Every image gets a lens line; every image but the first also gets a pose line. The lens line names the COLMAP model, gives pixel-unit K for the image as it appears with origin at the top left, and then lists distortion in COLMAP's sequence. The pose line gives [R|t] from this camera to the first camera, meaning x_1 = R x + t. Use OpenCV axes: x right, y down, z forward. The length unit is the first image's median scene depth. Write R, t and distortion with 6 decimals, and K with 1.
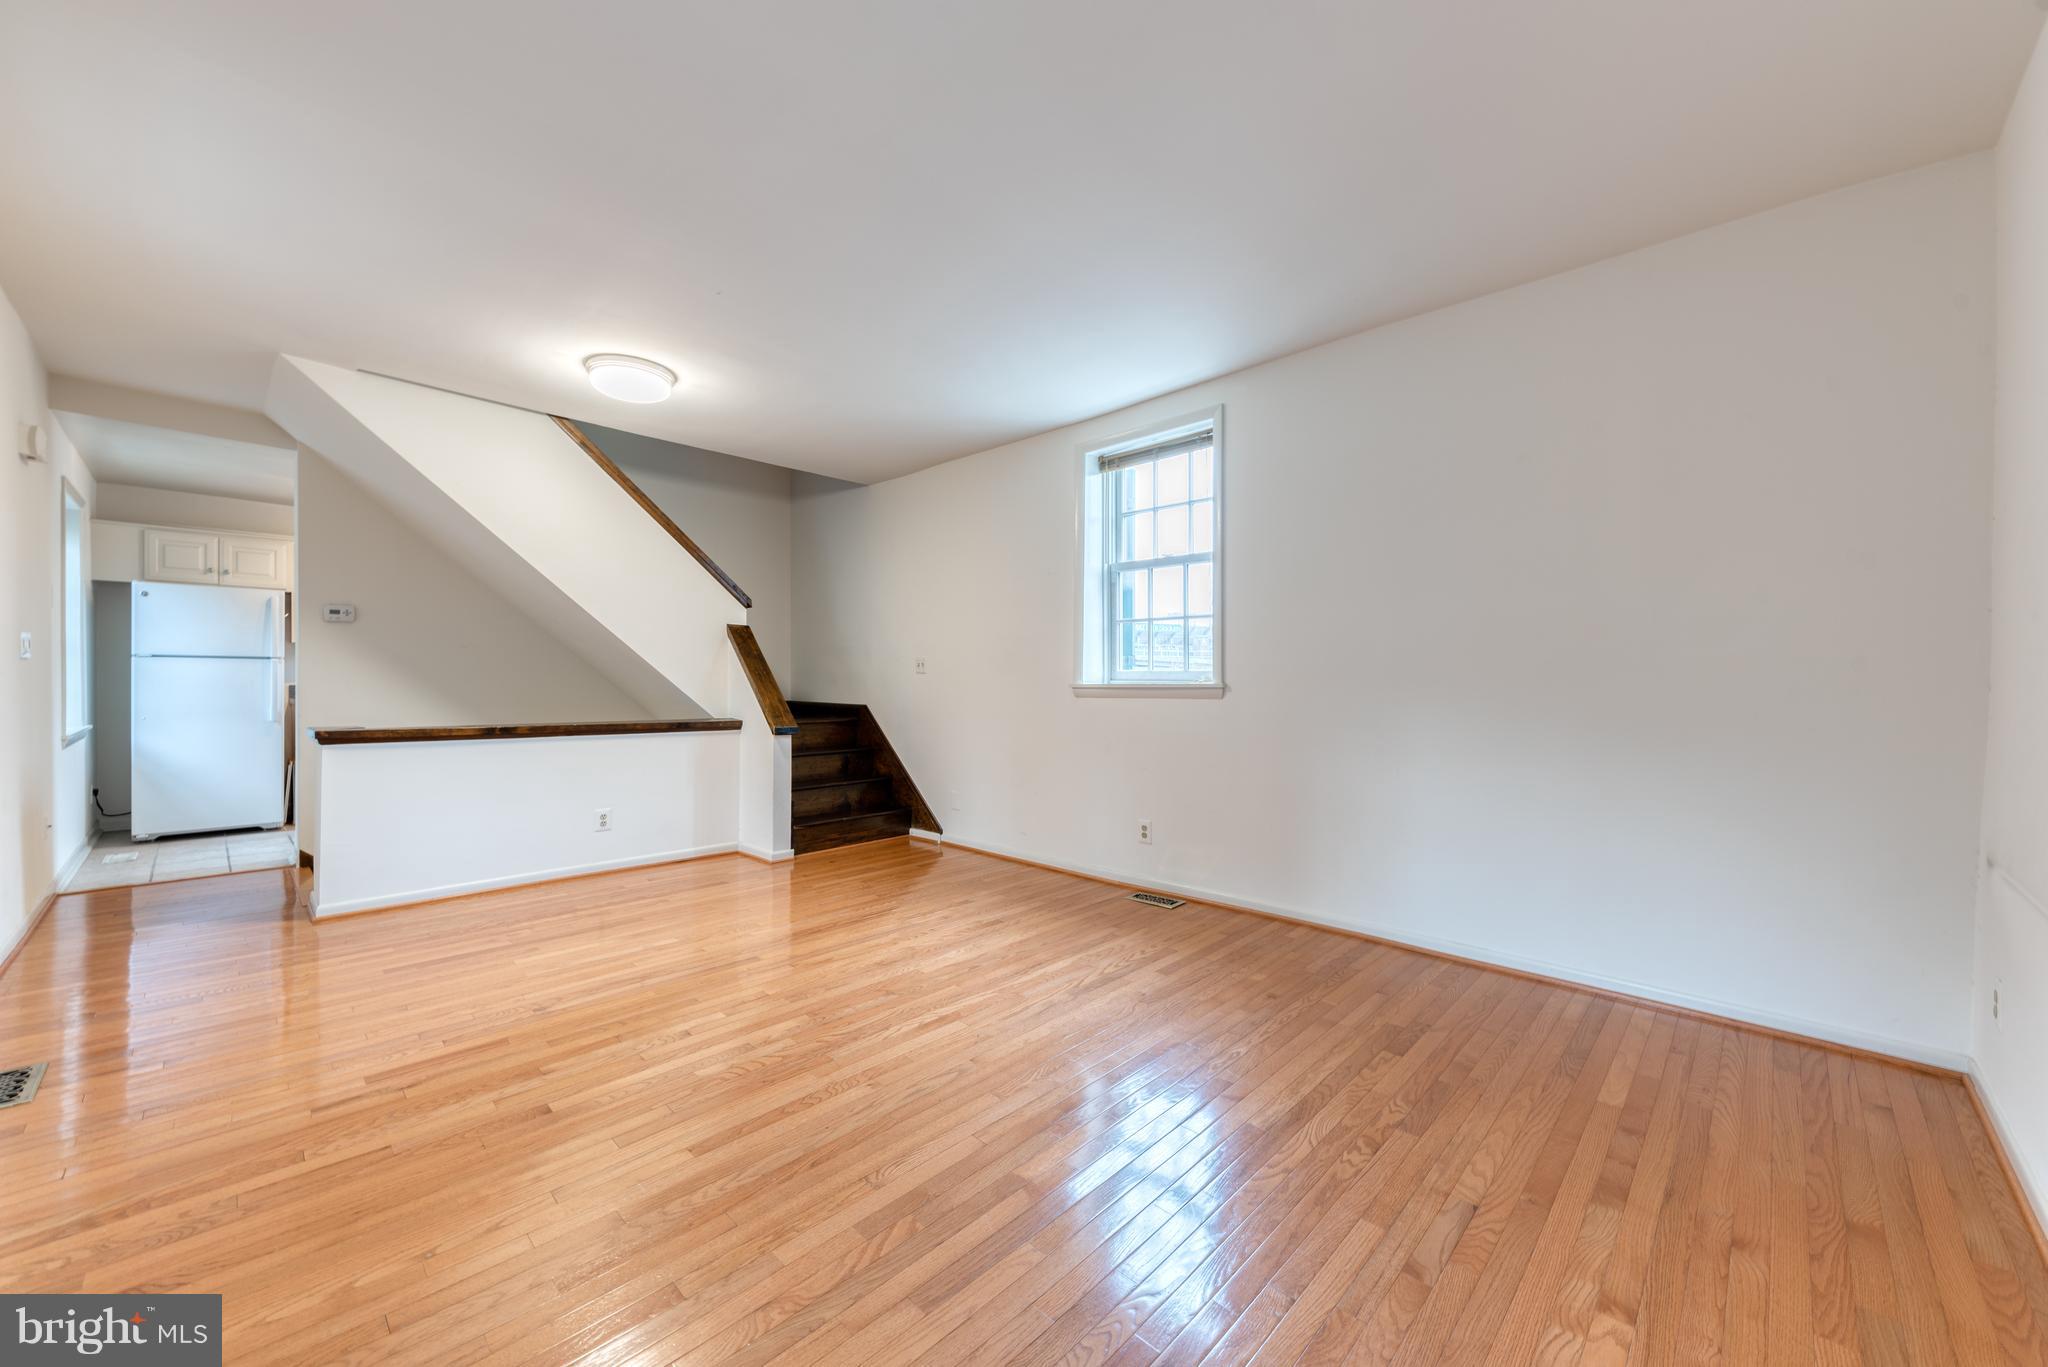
lens RADIAL K [[769.0, 0, 1024.8], [0, 769.0, 682.1], [0, 0, 1]] dist [-0.002275, -0.000787]
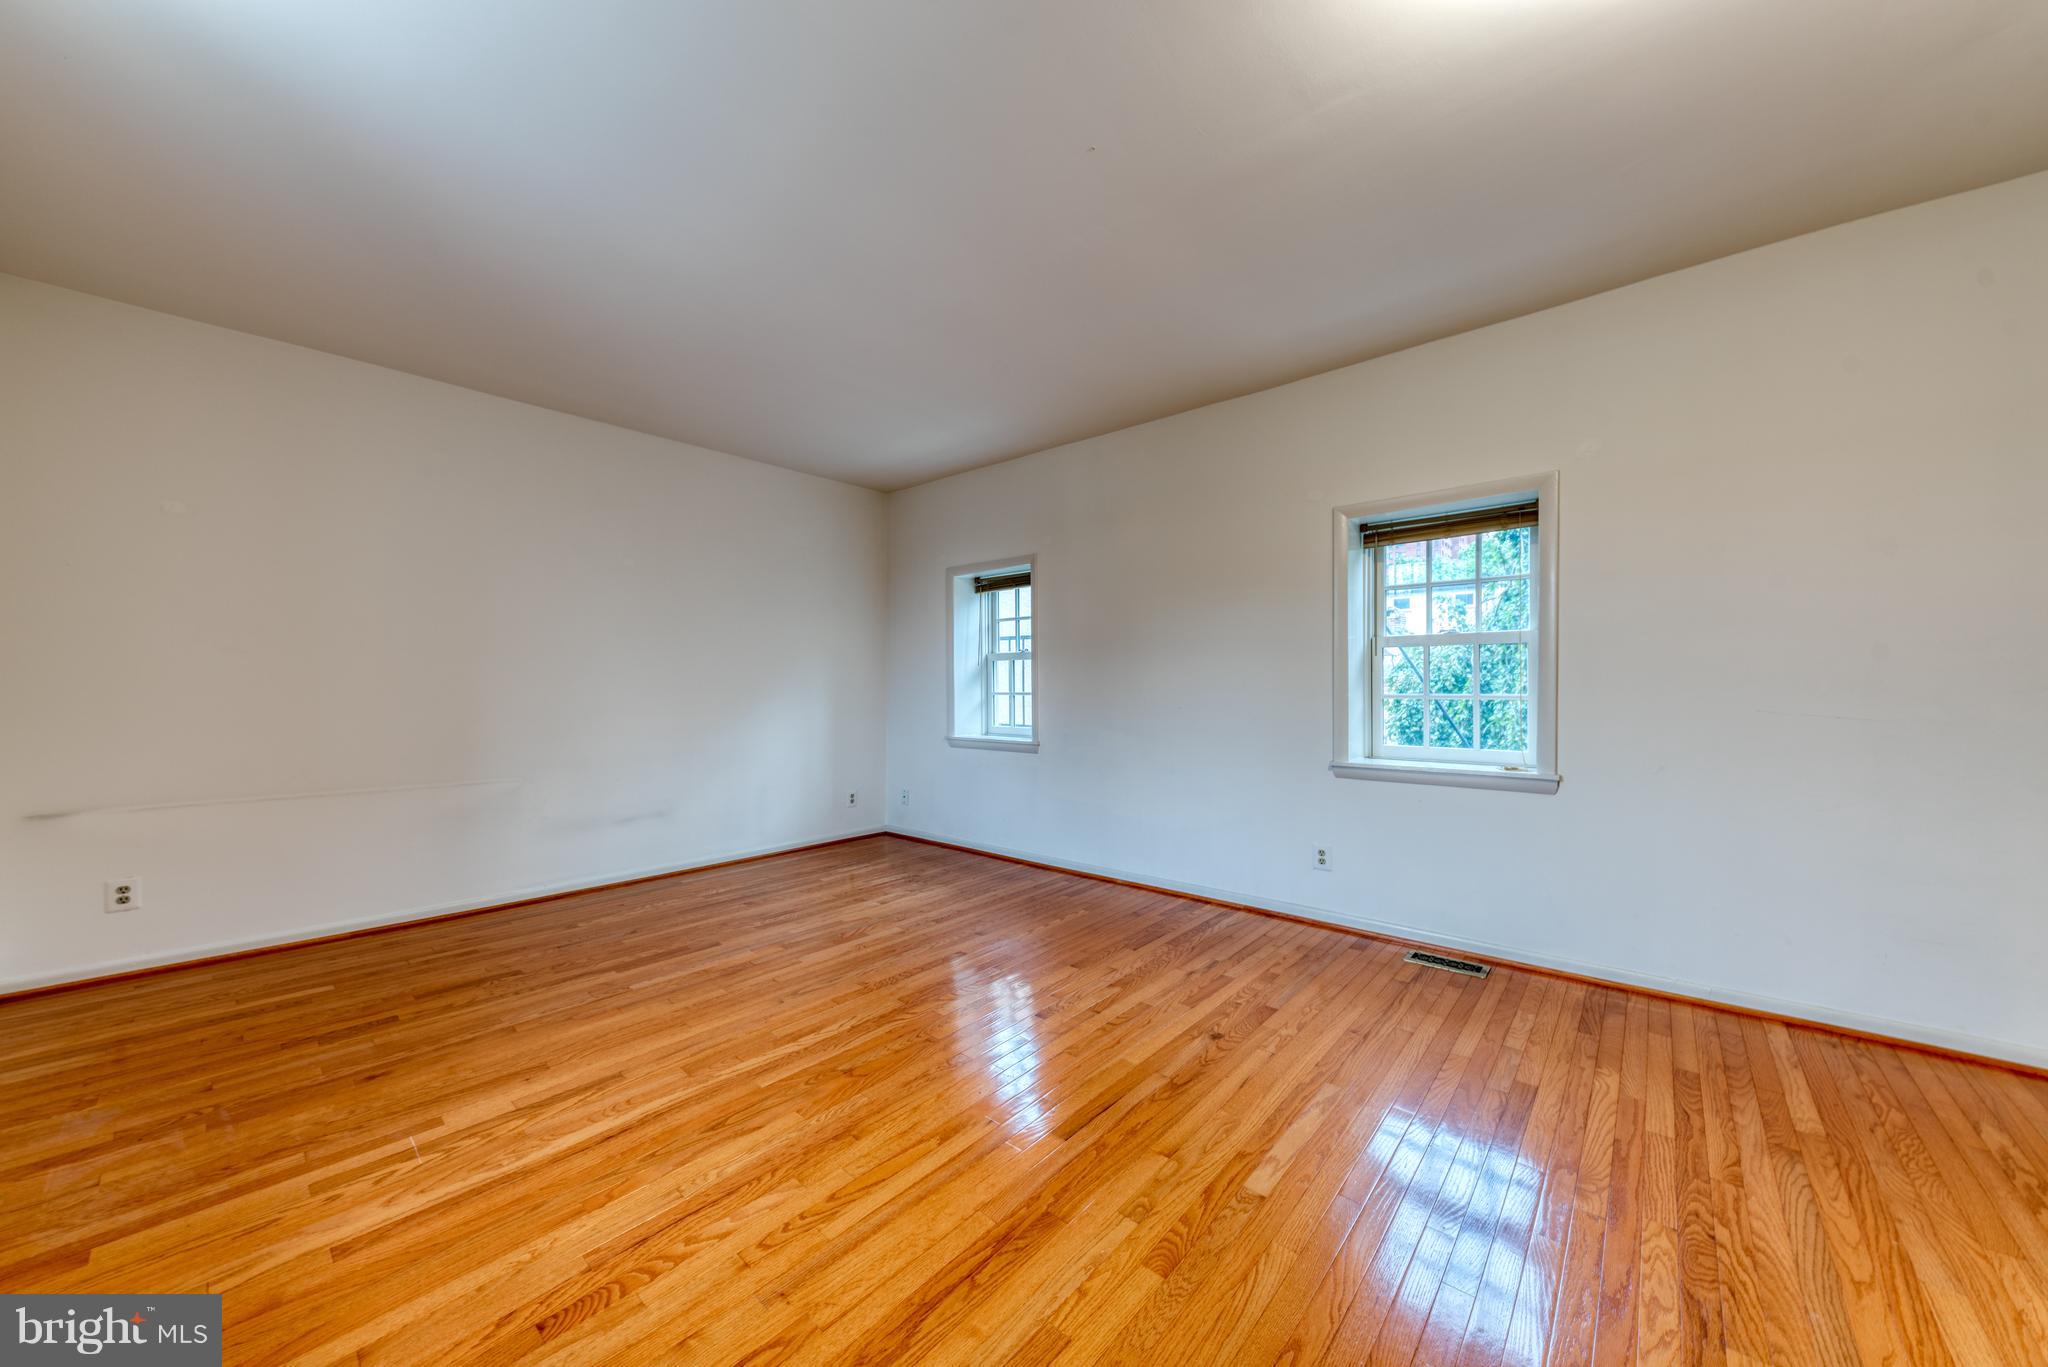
lens RADIAL K [[711.8, 0, 1030.2], [0, 711.8, 686.0], [0, 0, 1]] dist [0.008247, -0.000228]
pose [[-0.998292, -0.007227, -0.057971, -0.300865], [-0.007550, 0.999957, 0.005351, -0.013227], [0.057929, 0.005779, -0.998304, 1.649498]]
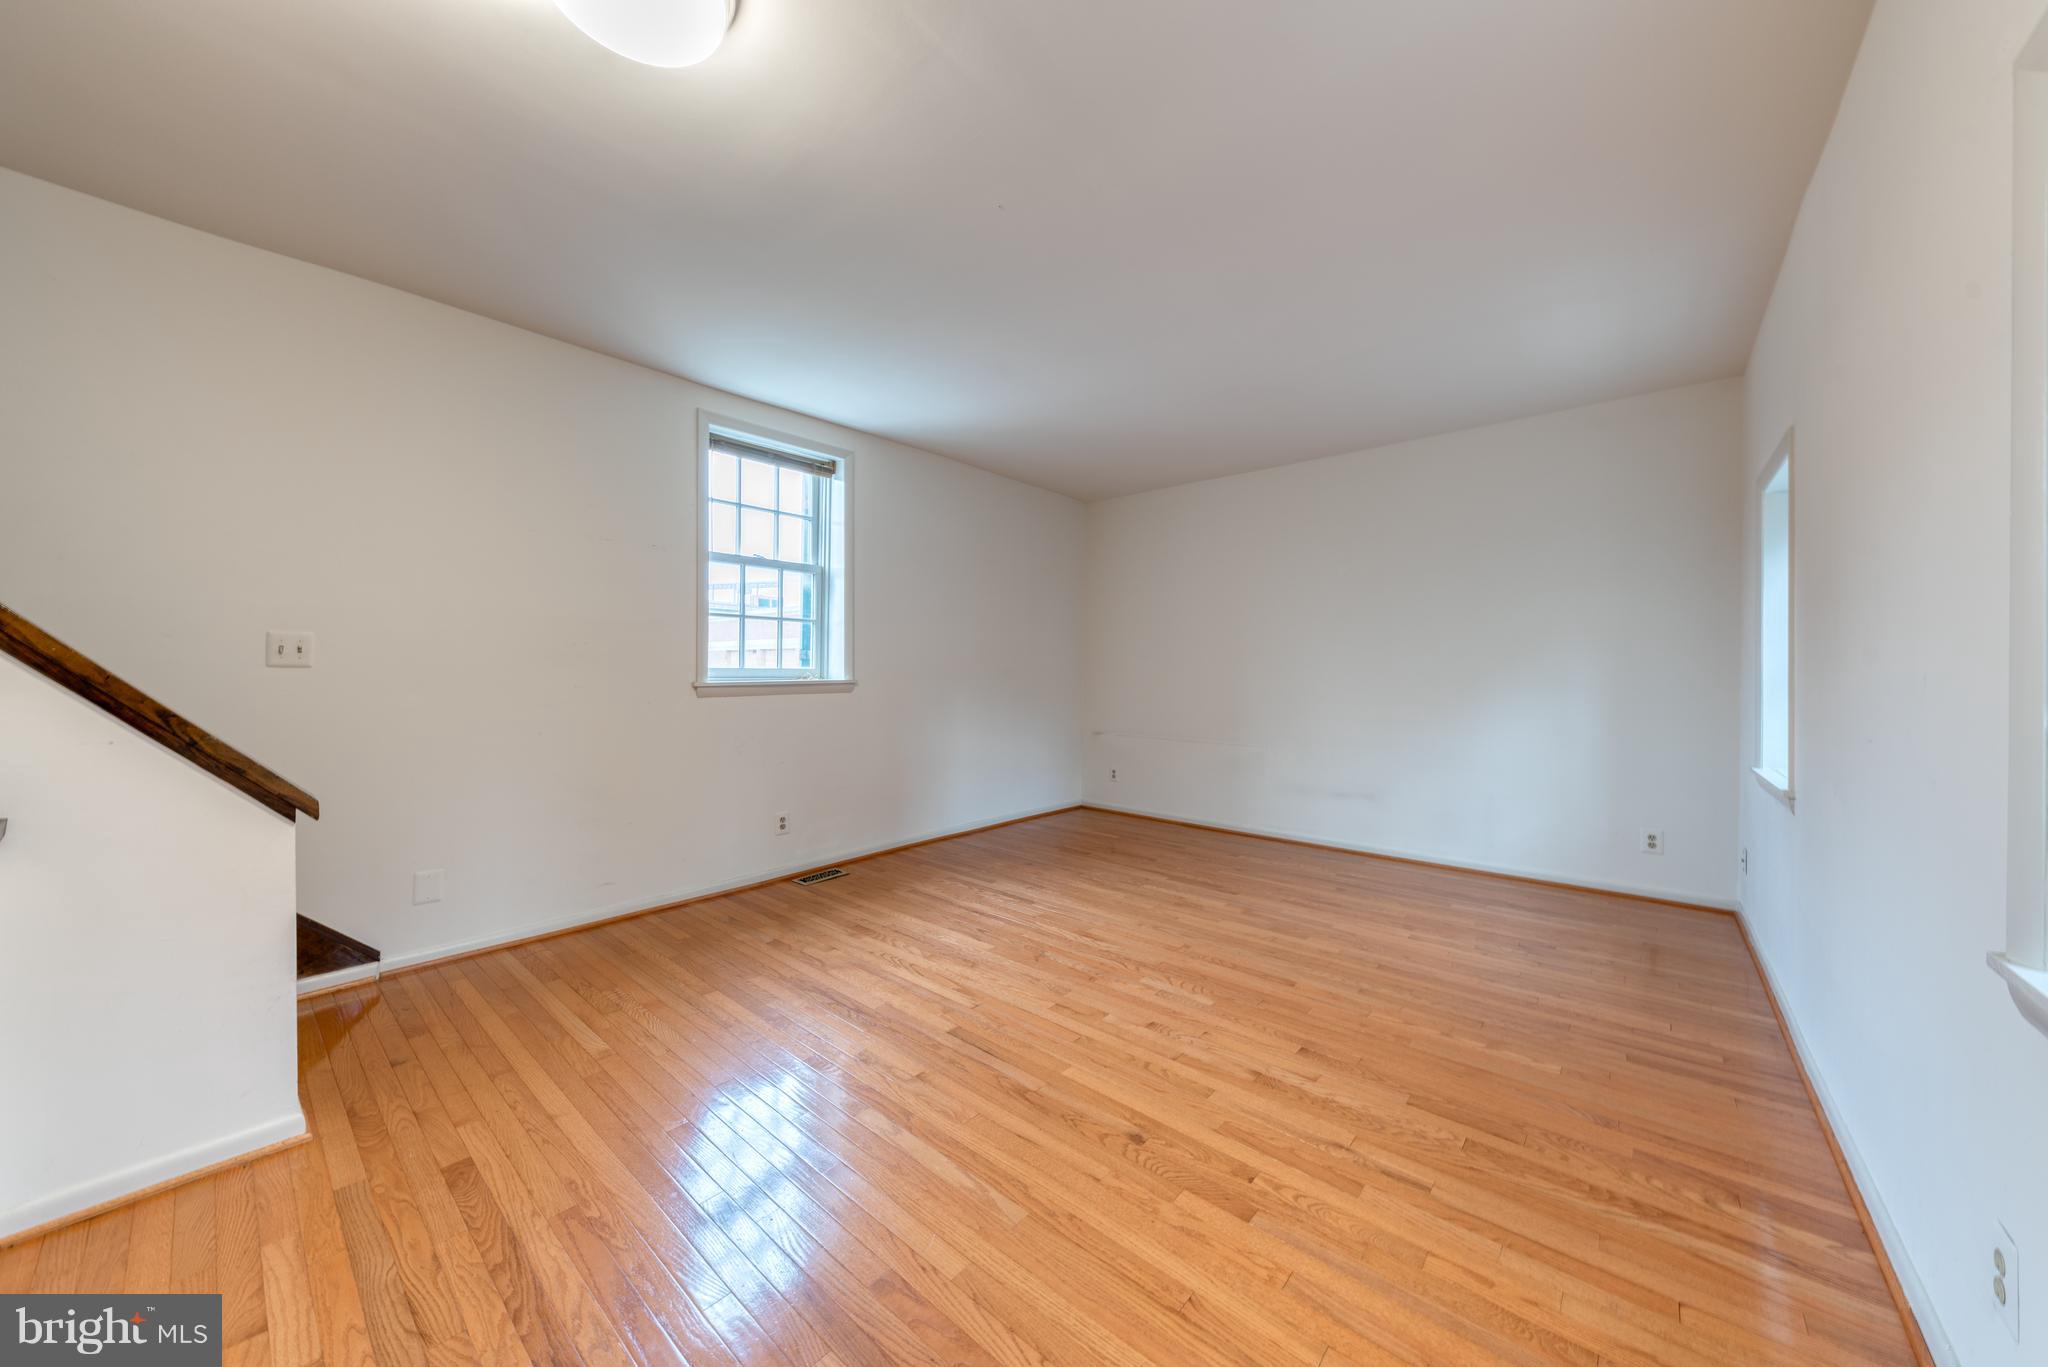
lens RADIAL K [[711.8, 0, 1028.5], [0, 711.8, 674.3], [0, 0, 1]] dist [0.008247, -0.000228]
pose [[-0.056984, -0.006286, 0.998355, -1.144952], [-0.000477, 0.999980, 0.006269, -0.018577], [-0.998375, -0.000119, -0.056986, 1.004437]]
